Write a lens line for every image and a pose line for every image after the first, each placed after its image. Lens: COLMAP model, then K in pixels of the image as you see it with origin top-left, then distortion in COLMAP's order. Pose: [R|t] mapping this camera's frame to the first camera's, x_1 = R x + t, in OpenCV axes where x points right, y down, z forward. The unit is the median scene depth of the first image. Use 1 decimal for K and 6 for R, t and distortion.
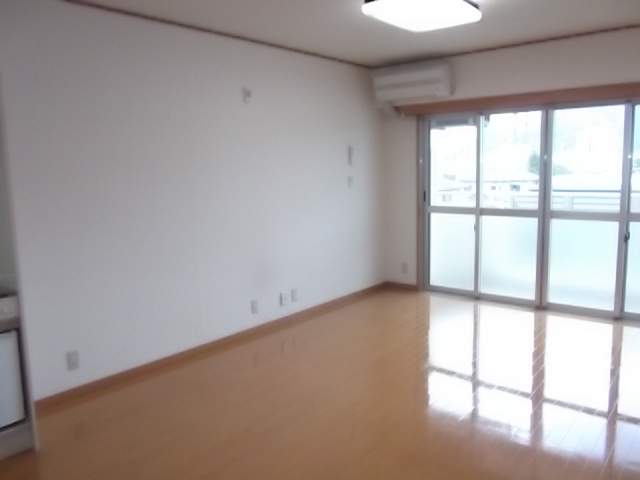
lens RADIAL K [[521.6, 0, 320.3], [0, 521.6, 226.0], [0, 0, 1]] dist [-0.000250, 0.001939]
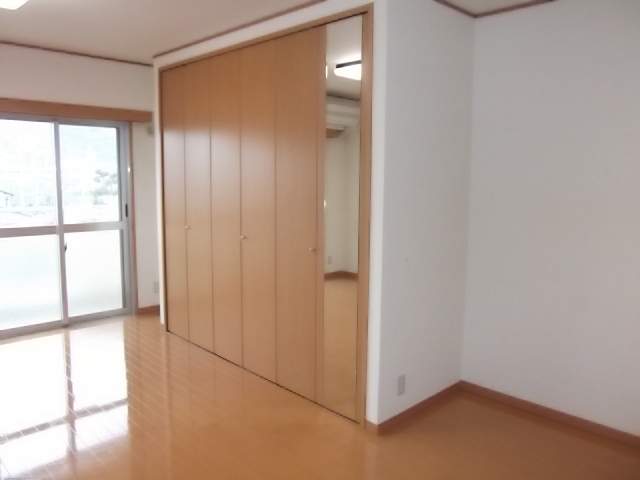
lens RADIAL K [[534.5, 0, 323.4], [0, 534.5, 239.7], [0, 0, 1]] dist [-0.017057, -0.002951]
pose [[0.137006, -0.096728, 0.985836, -0.358194], [0.103590, 0.991163, 0.082854, -0.026311], [-0.985139, 0.090771, 0.145816, 0.275800]]
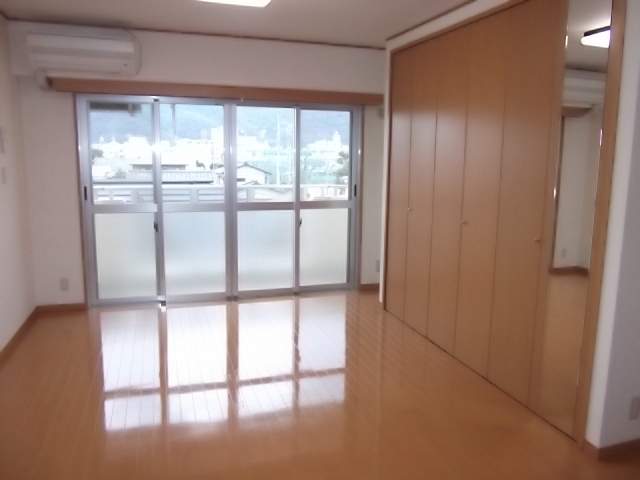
lens RADIAL K [[534.5, 0, 323.4], [0, 534.5, 239.7], [0, 0, 1]] dist [-0.017057, -0.002951]
pose [[0.548166, -0.102313, 0.830088, -0.333084], [0.069856, 0.994622, 0.076461, -0.024764], [-0.833447, 0.016073, 0.552366, 0.254056]]
